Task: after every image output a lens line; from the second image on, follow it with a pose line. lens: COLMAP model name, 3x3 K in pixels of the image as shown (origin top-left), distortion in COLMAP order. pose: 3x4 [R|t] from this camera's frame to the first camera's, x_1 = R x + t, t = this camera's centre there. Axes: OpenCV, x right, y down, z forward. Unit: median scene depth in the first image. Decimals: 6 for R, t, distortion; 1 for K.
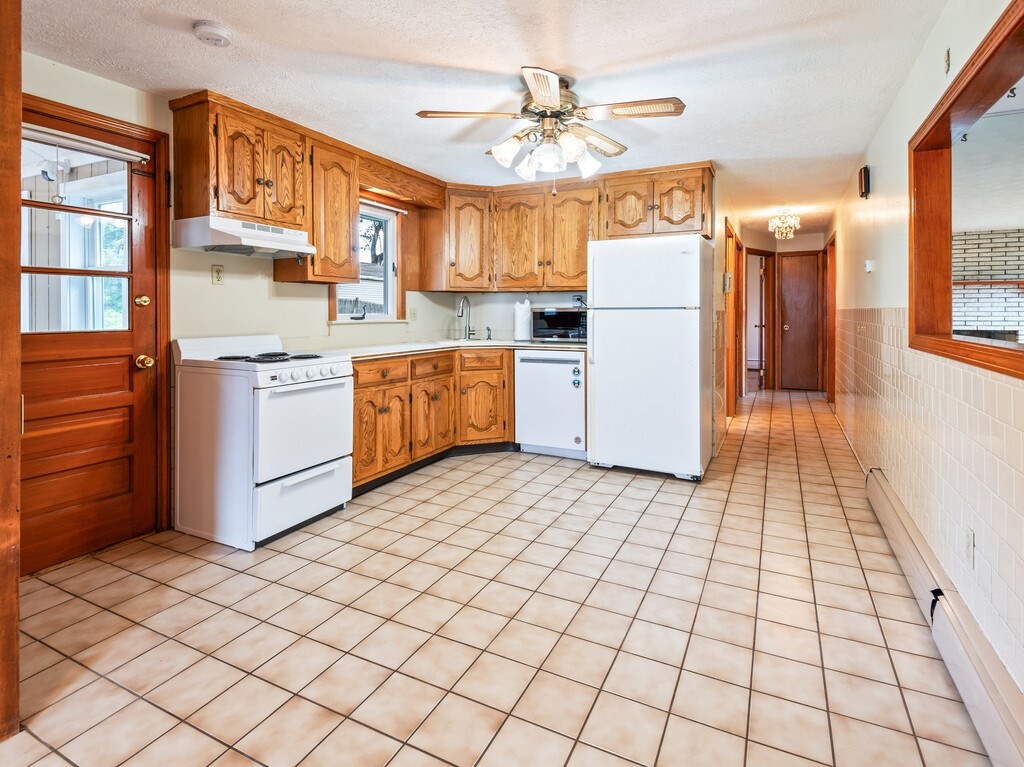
lens RADIAL K [[519.9, 0, 538.7], [0, 519.9, 315.4], [0, 0, 1]] dist [0.036890, -0.017243]
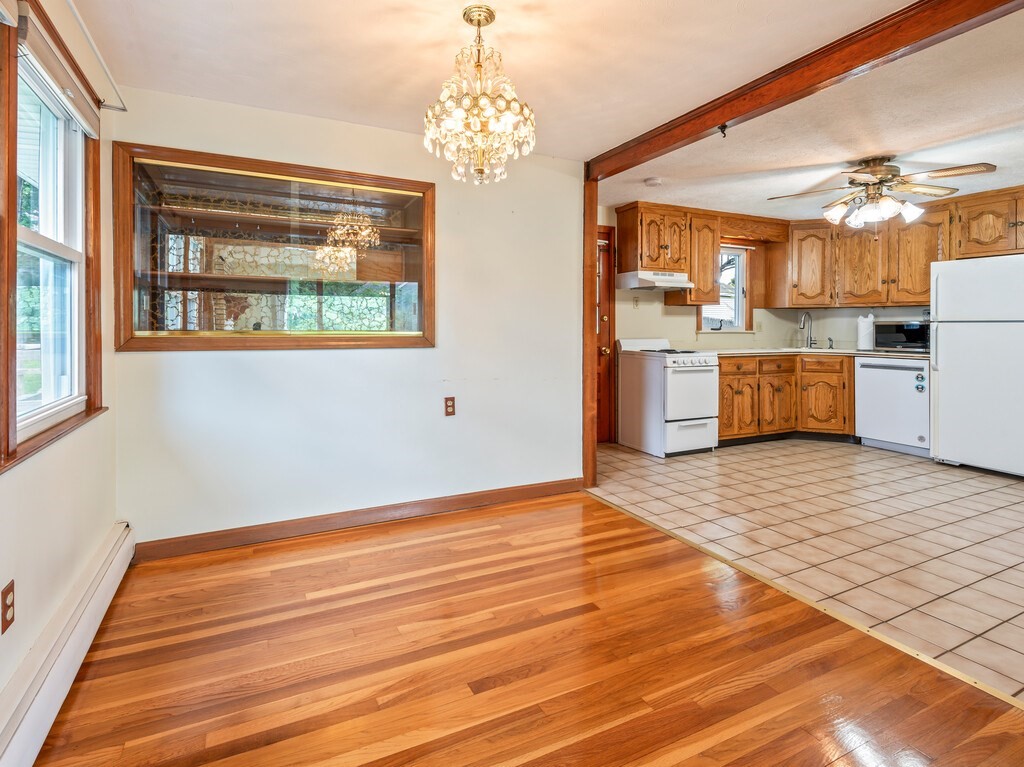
lens RADIAL K [[517.8, 0, 494.5], [0, 517.8, 325.8], [0, 0, 1]] dist [0.029413, -0.011203]
pose [[0.769210, 0.001331, -0.638995, 0.109482], [-0.006038, 0.999968, -0.005186, 0.009301], [0.638968, 0.007847, 0.769194, -0.567038]]
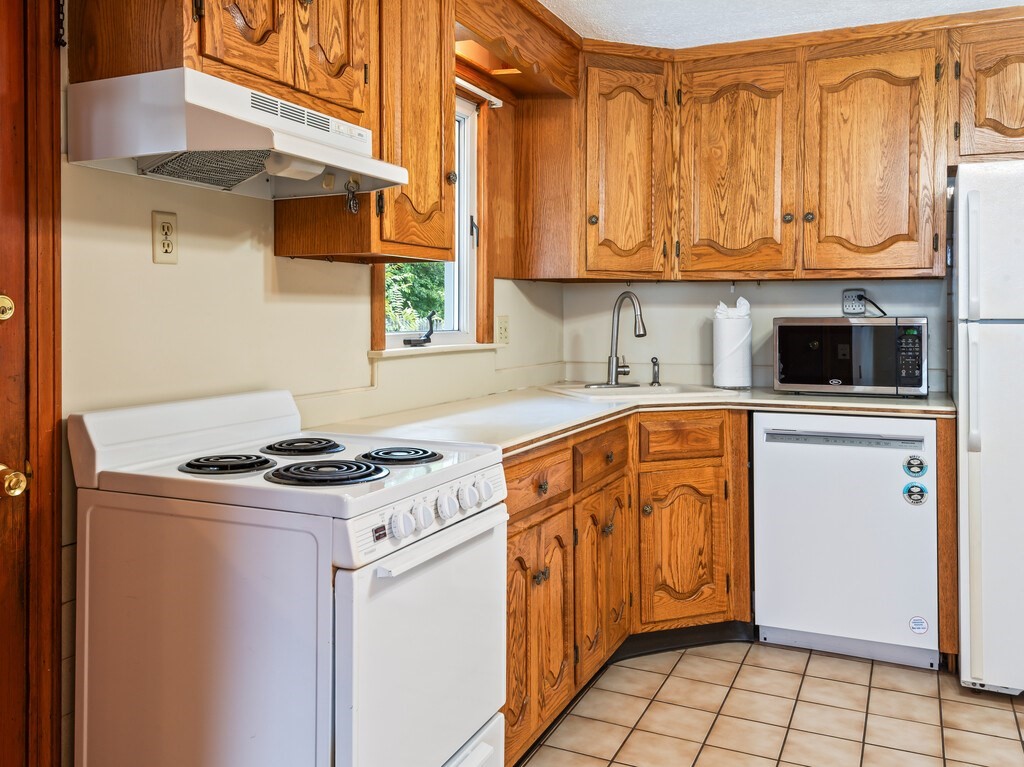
lens RADIAL K [[876.8, 0, 510.8], [0, 876.8, 311.4], [0, 0, 1]] dist [0.023035, -0.001561]
pose [[0.999853, 0.001741, 0.017062, -0.348956], [-0.001612, 0.999970, -0.007570, -0.017946], [-0.017074, 0.007542, 0.999826, 0.339774]]
